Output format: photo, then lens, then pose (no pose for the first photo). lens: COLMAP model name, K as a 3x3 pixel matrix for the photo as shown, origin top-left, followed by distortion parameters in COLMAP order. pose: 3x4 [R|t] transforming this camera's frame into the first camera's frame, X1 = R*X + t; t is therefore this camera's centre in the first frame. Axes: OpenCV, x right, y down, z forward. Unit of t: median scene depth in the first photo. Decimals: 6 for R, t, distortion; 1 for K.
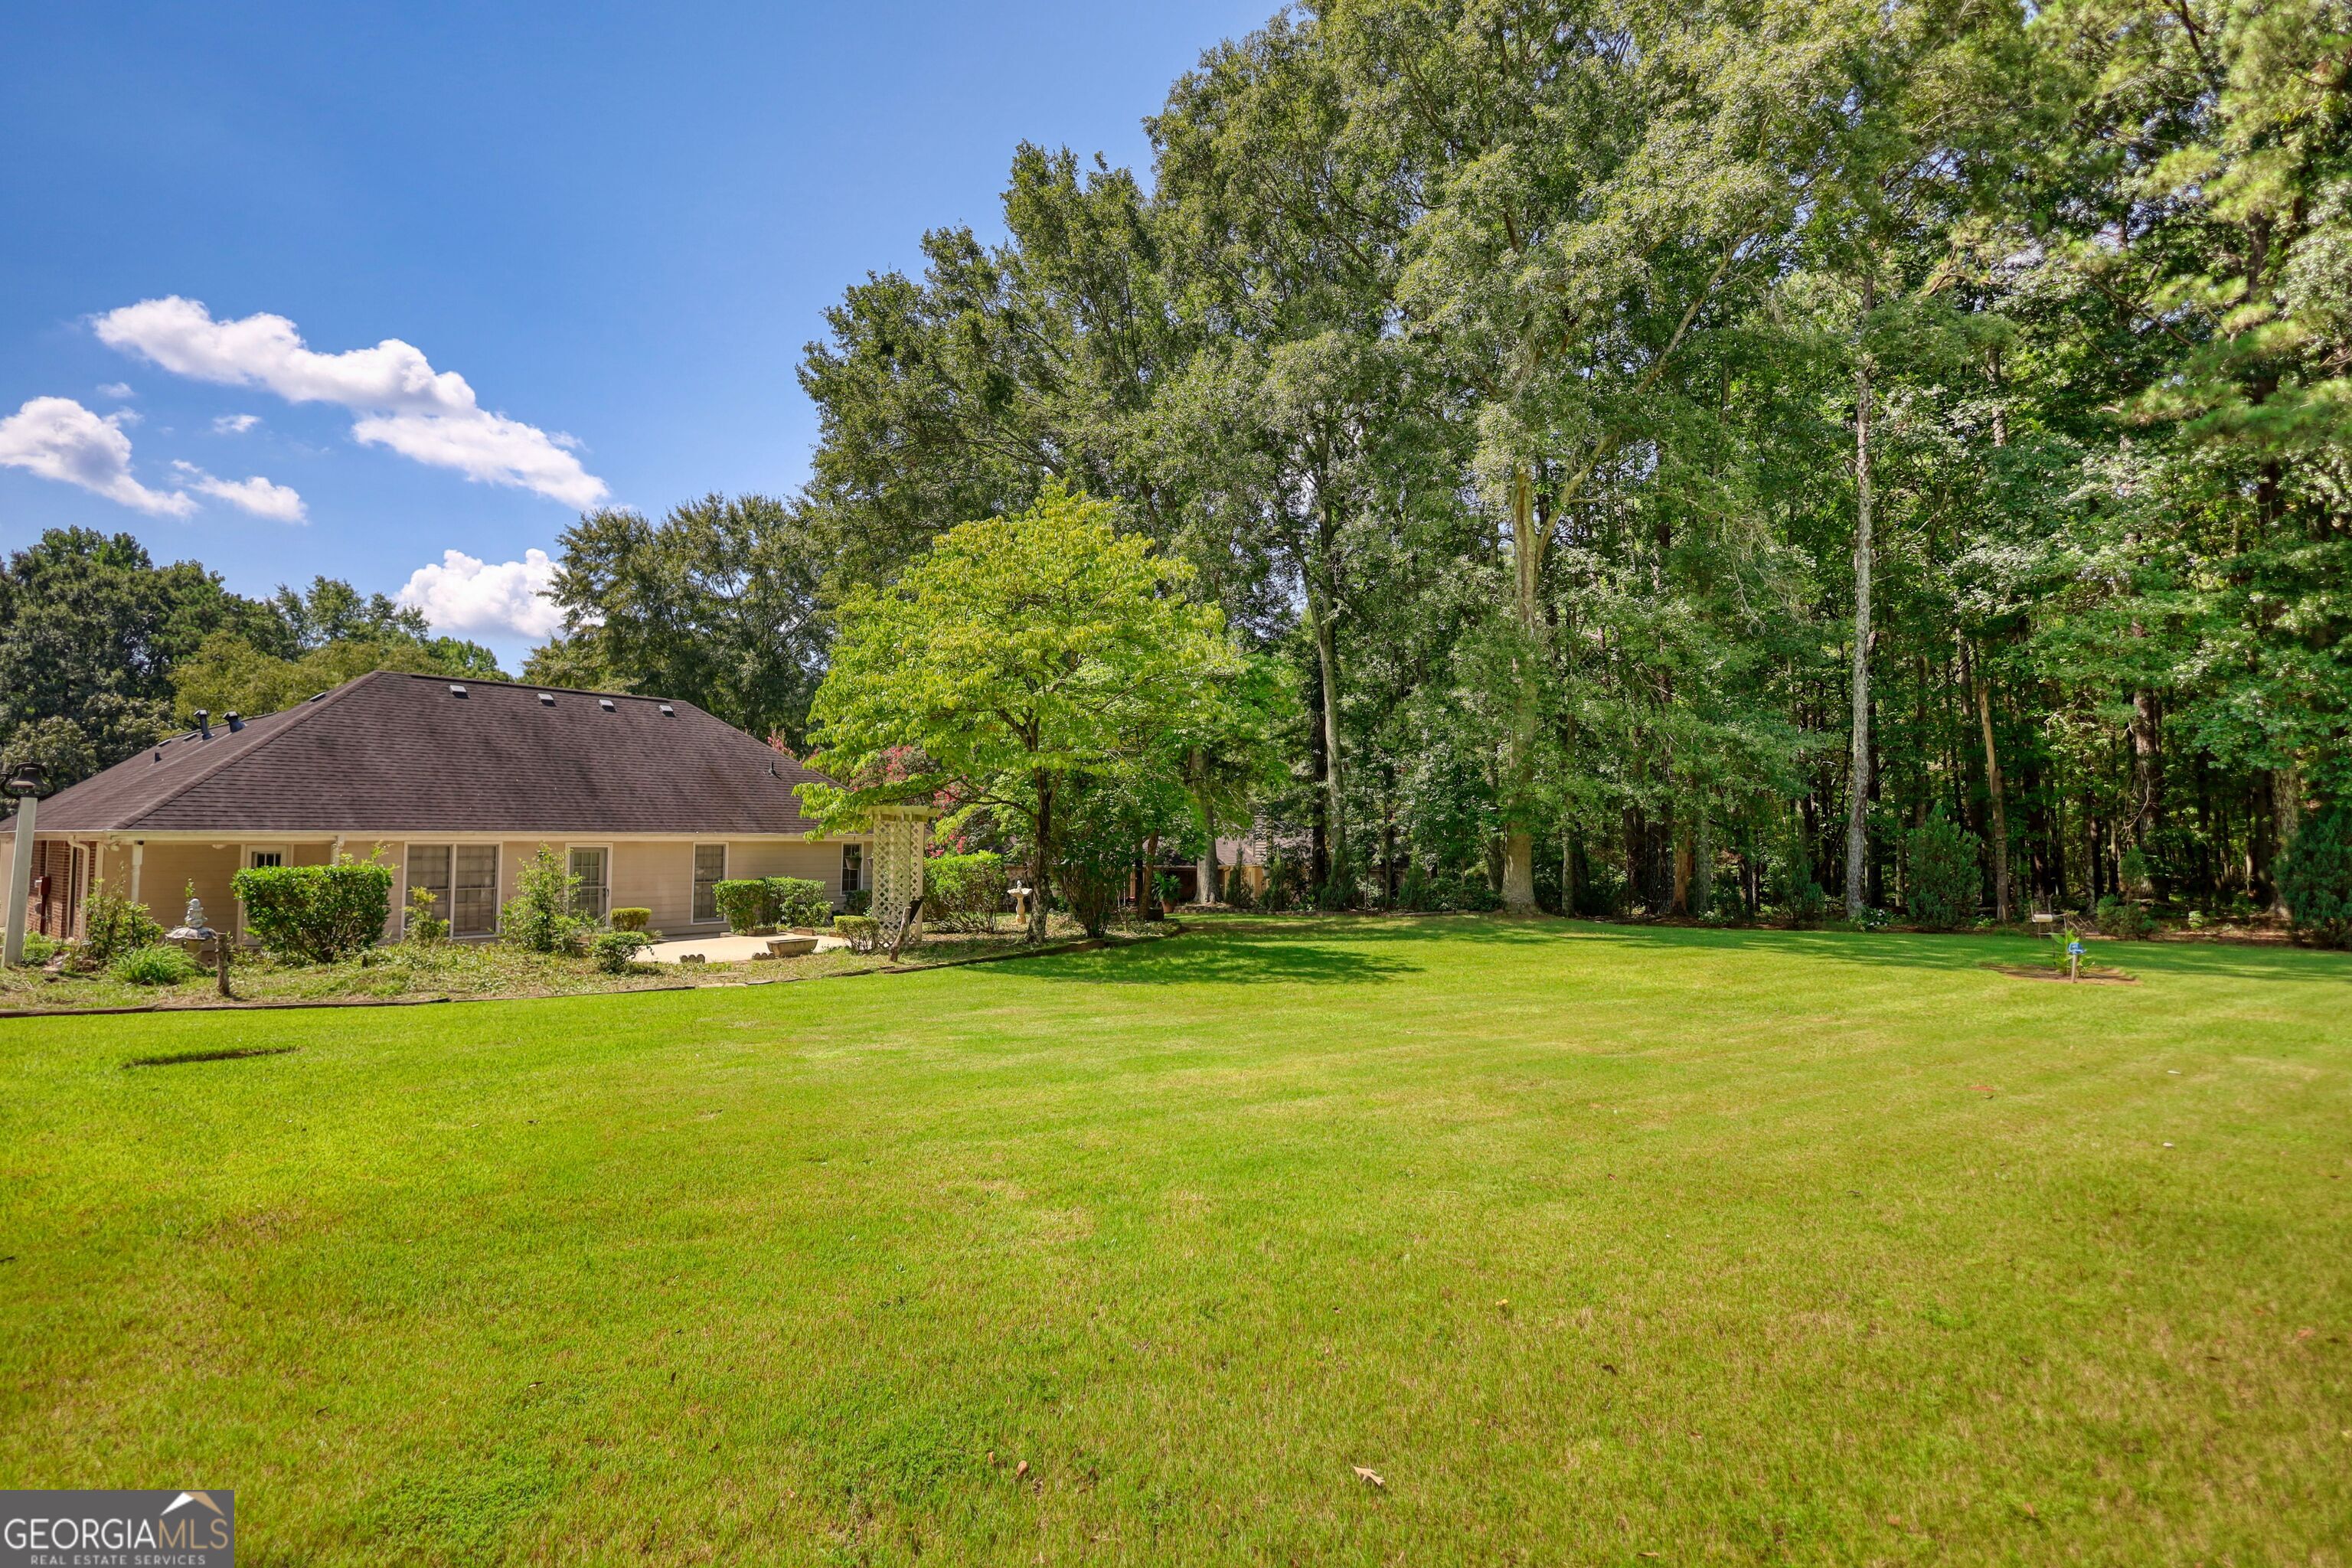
lens RADIAL K [[1096.4, 0, 1175.4], [0, 1096.4, 785.1], [0, 0, 1]] dist [0.001072, -0.000763]
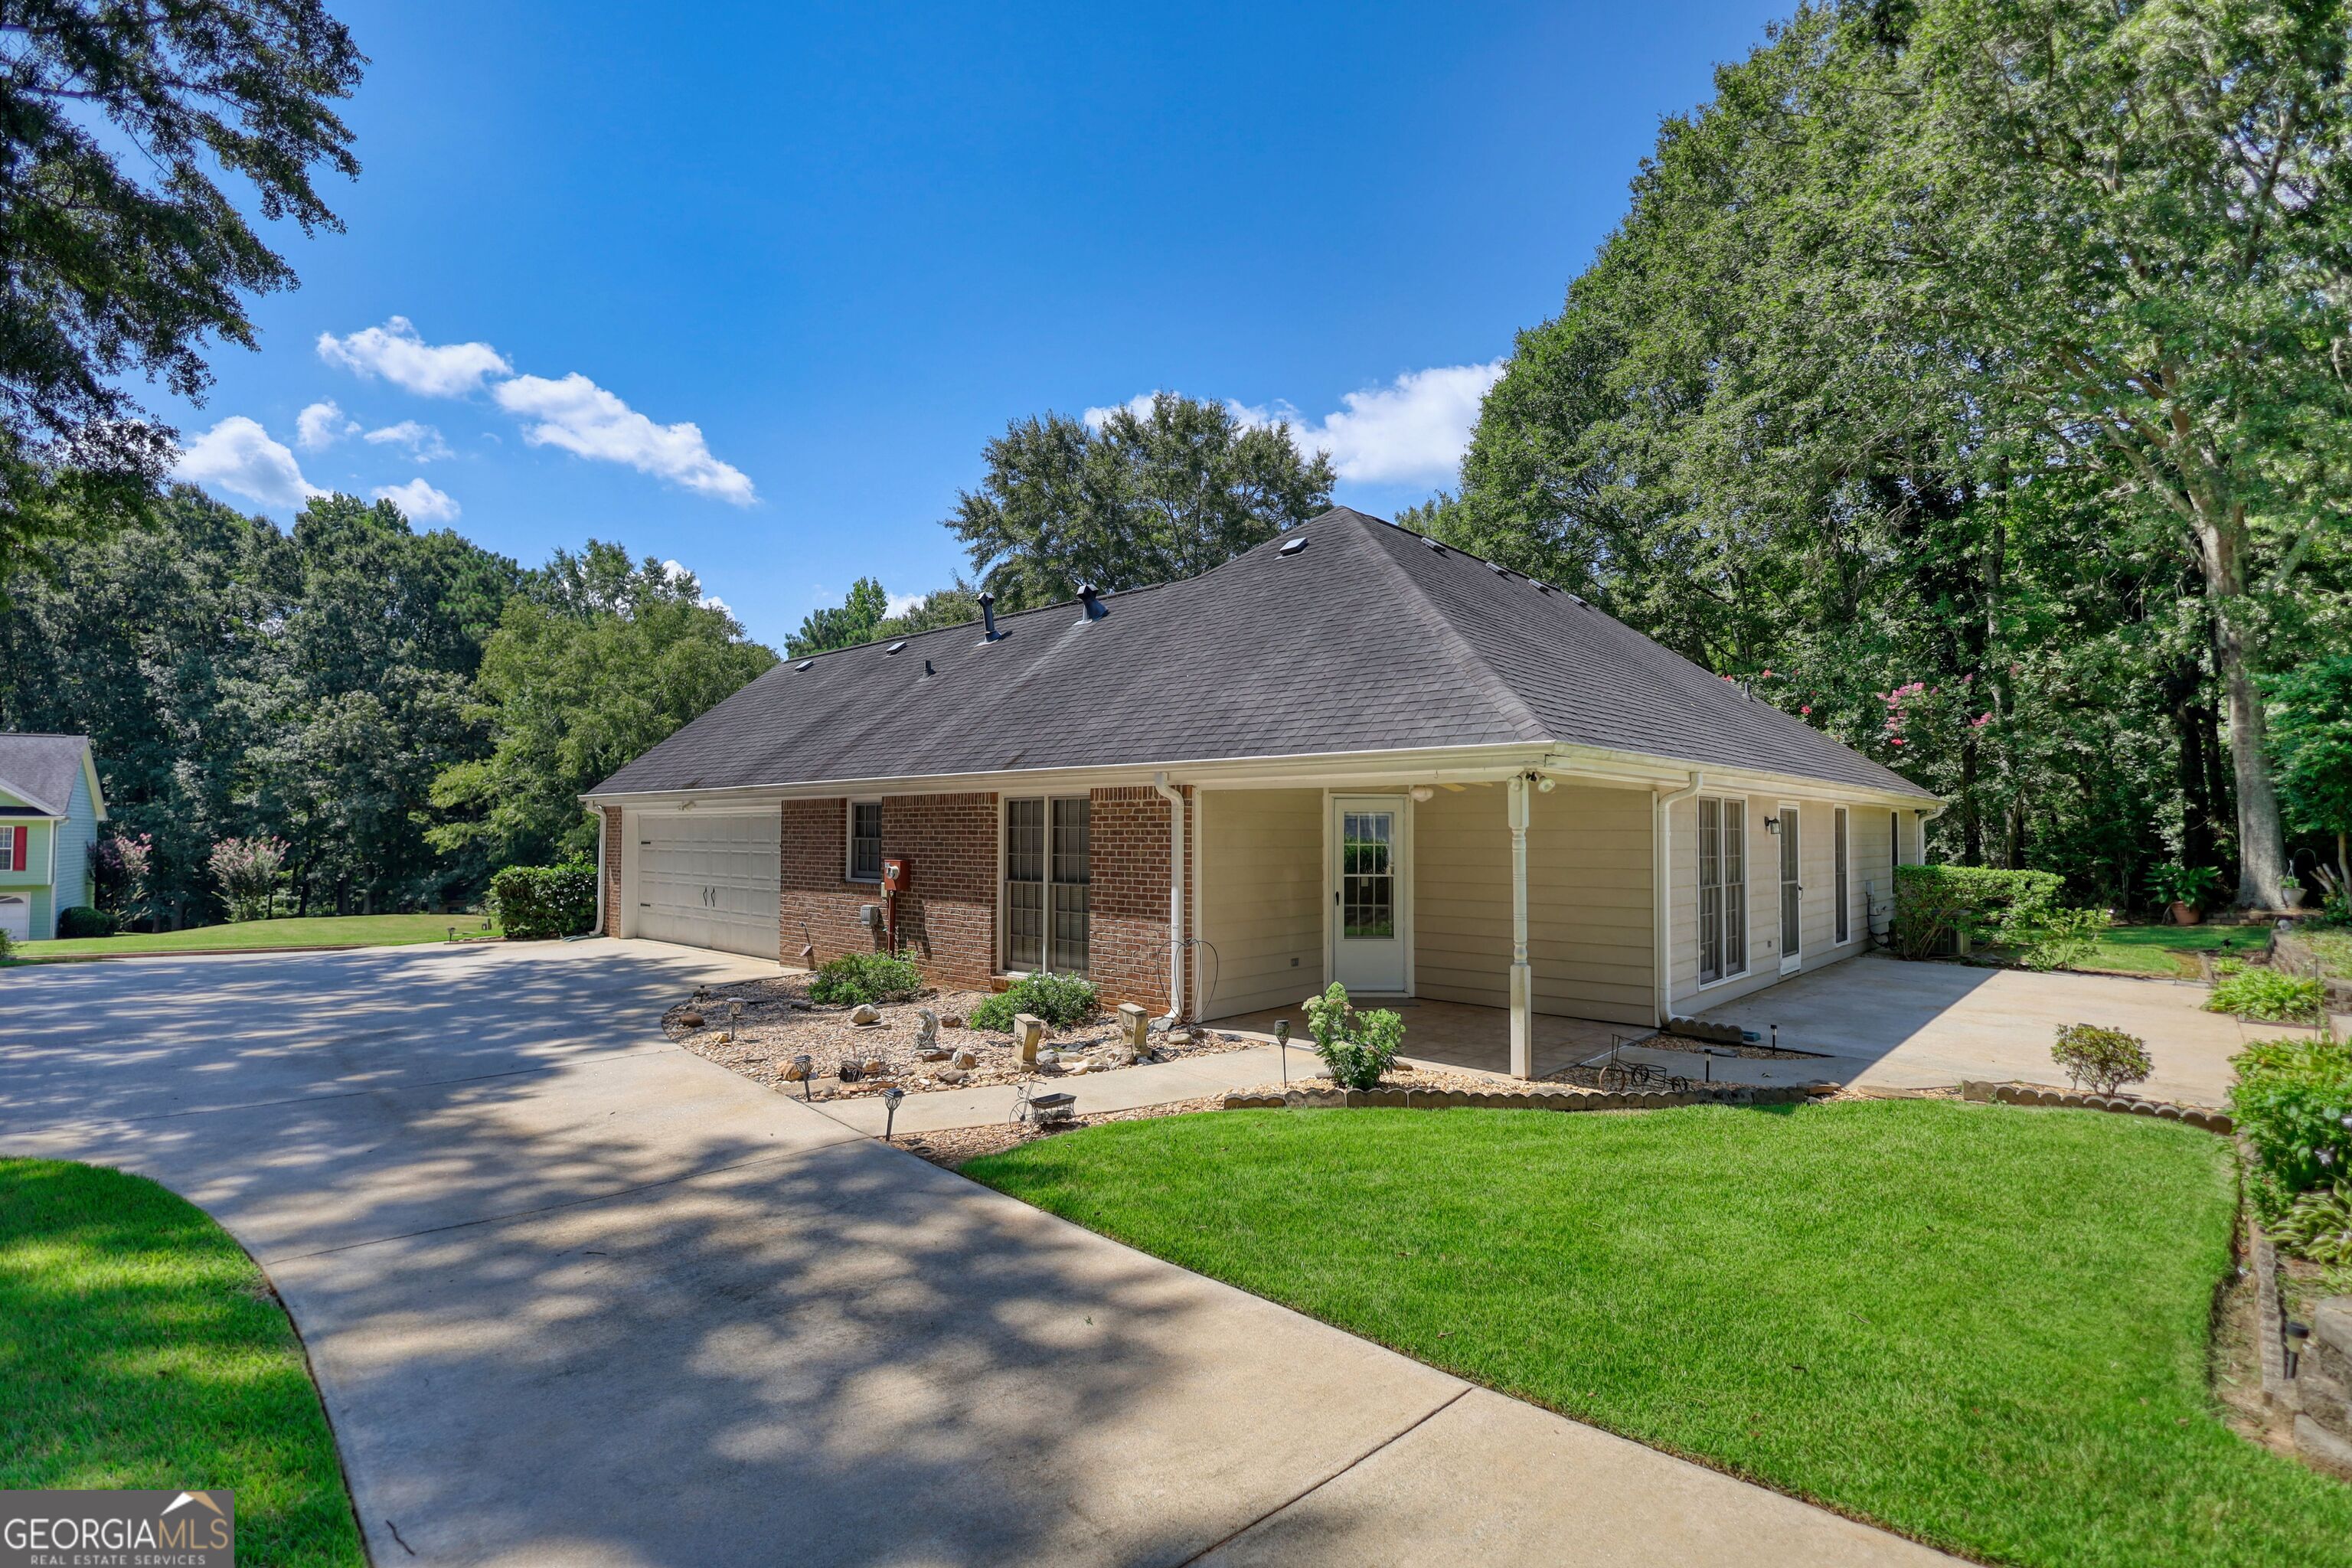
lens RADIAL K [[1096.4, 0, 1169.5], [0, 1096.4, 816.0], [0, 0, 1]] dist [0.001072, -0.000763]
pose [[0.996653, -0.002806, -0.081703, -0.353777], [0.005637, 0.999391, 0.034438, 0.017785], [0.081556, -0.034783, 0.996062, 0.187283]]
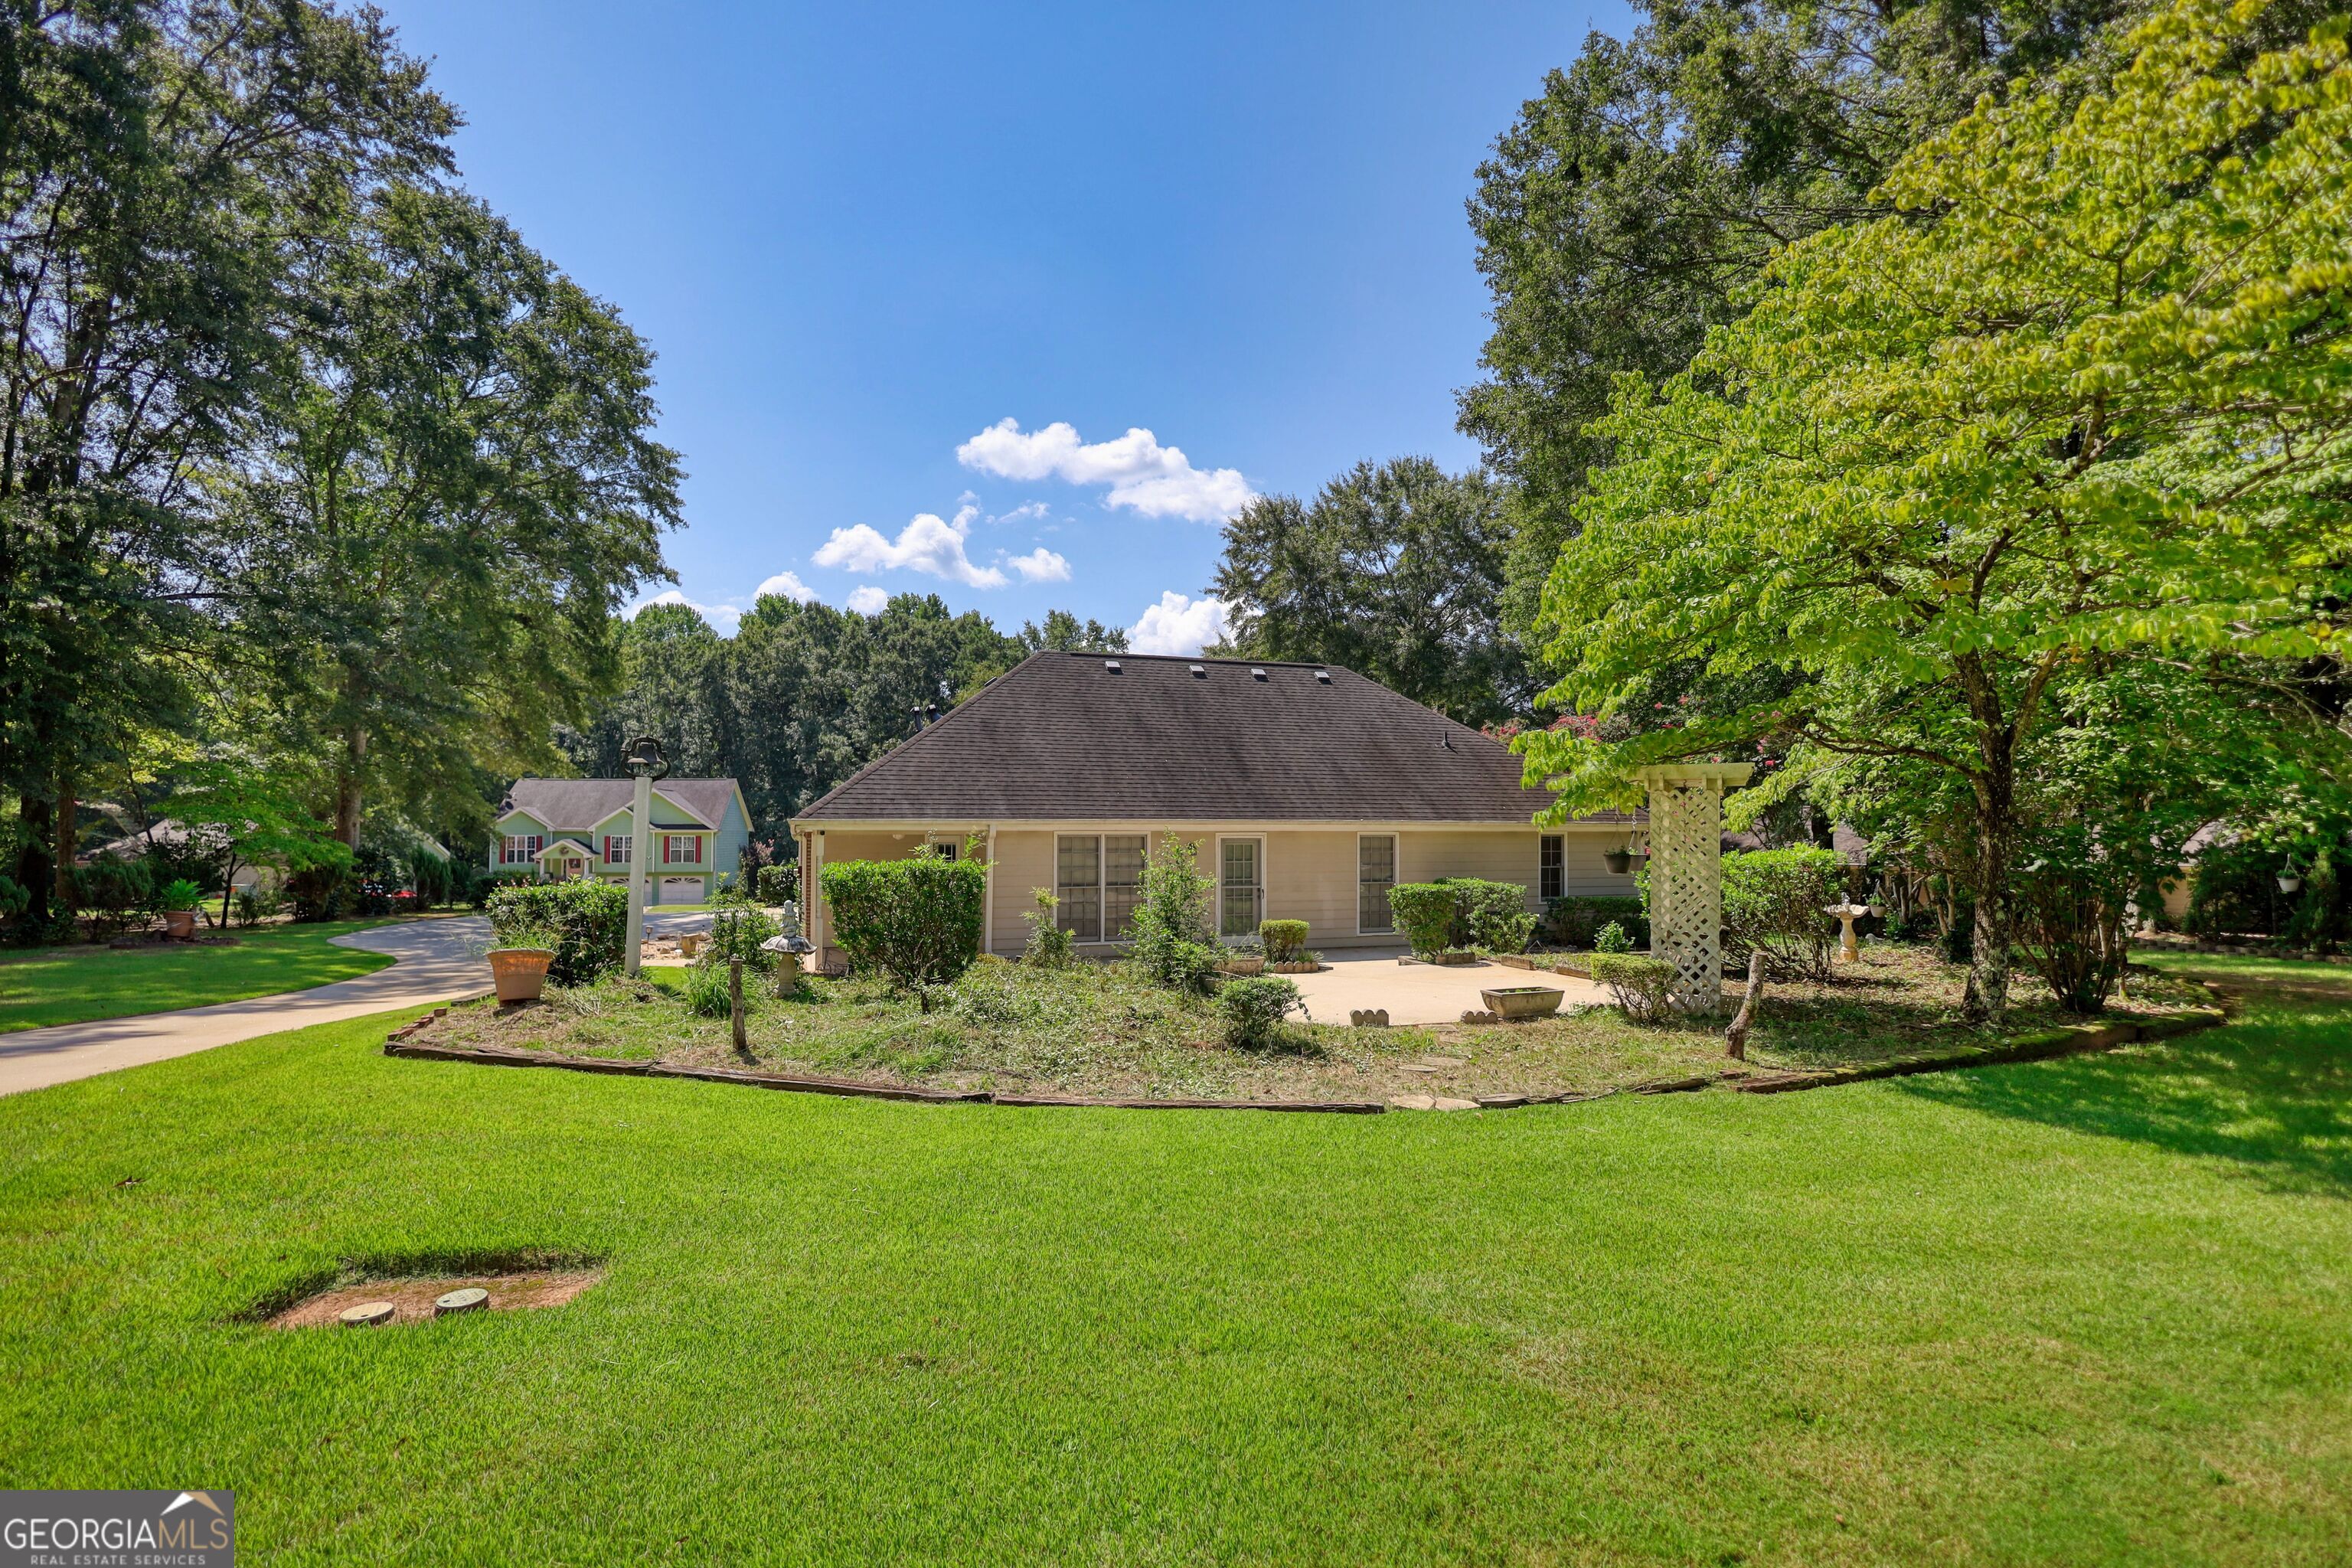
lens RADIAL K [[1096.4, 0, 1172.5], [0, 1096.4, 787.0], [0, 0, 1]] dist [0.001072, -0.000763]
pose [[0.839233, -0.024916, -0.543200, -0.056936], [0.028916, 0.999581, -0.001175, 0.007696], [0.543002, -0.014721, 0.839602, 0.123619]]
